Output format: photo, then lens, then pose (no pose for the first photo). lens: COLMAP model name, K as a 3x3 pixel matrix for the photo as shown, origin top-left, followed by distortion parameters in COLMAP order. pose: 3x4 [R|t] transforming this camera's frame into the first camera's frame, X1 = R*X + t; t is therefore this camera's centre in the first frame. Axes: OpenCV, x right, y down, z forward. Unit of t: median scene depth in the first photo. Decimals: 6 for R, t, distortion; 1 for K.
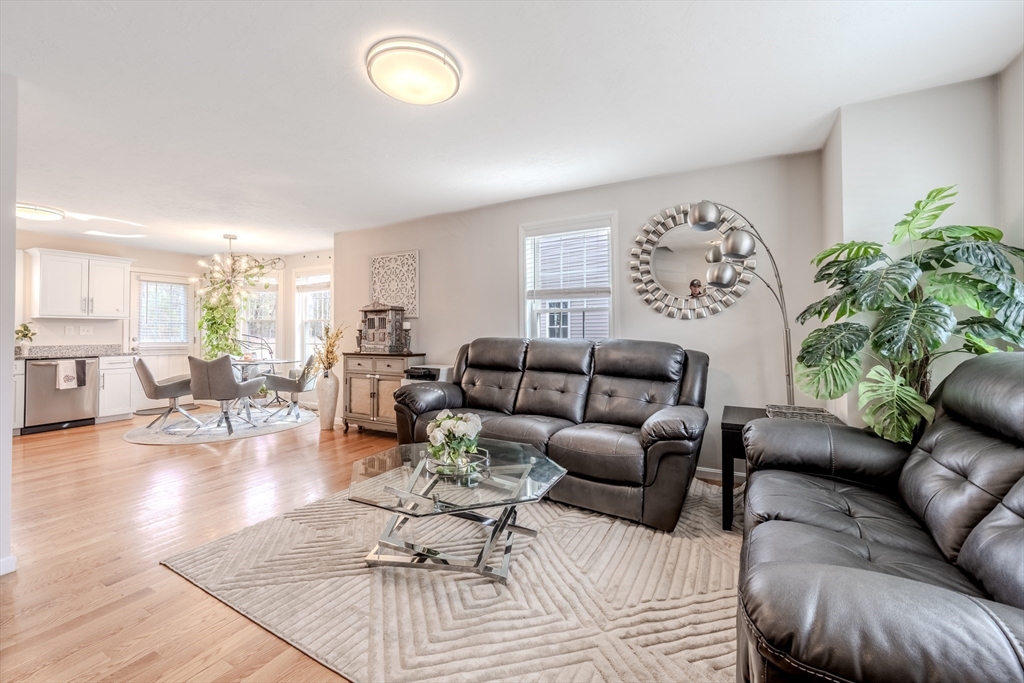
lens RADIAL K [[411.9, 0, 516.8], [0, 411.9, 327.2], [0, 0, 1]] dist [-0.001484, -0.000243]
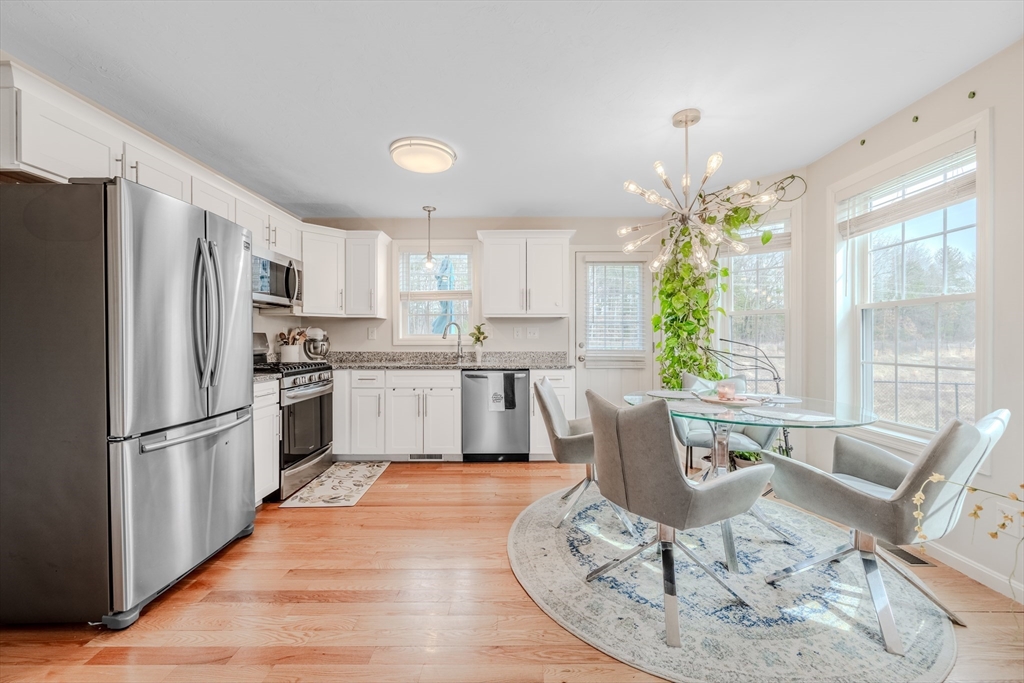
lens RADIAL K [[403.8, 0, 514.1], [0, 403.8, 338.1], [0, 0, 1]] dist [-0.000091, 0.000006]
pose [[0.465848, 0.002920, -0.884860, -0.406743], [0.011116, 0.999896, 0.009152, 0.010710], [0.884795, -0.014099, 0.465767, 0.644028]]
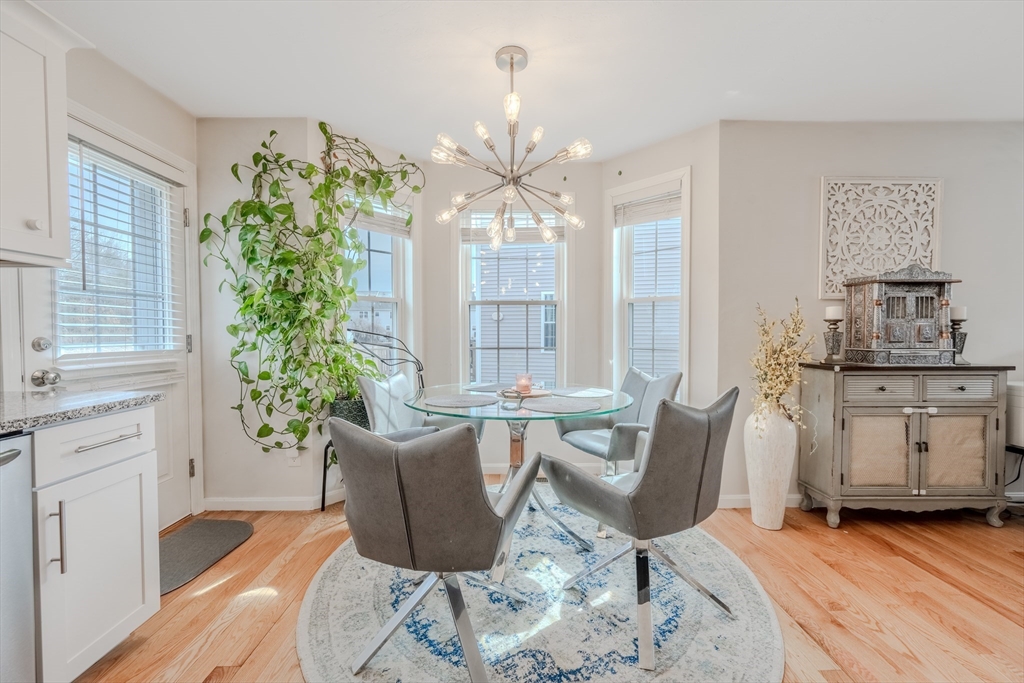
lens RADIAL K [[403.8, 0, 514.1], [0, 403.8, 338.1], [0, 0, 1]] dist [-0.000091, 0.000006]
pose [[0.877261, -0.006655, 0.479967, -0.887657], [-0.009117, 0.999493, 0.030522, 0.016063], [-0.479927, -0.031152, 0.876755, 0.692528]]
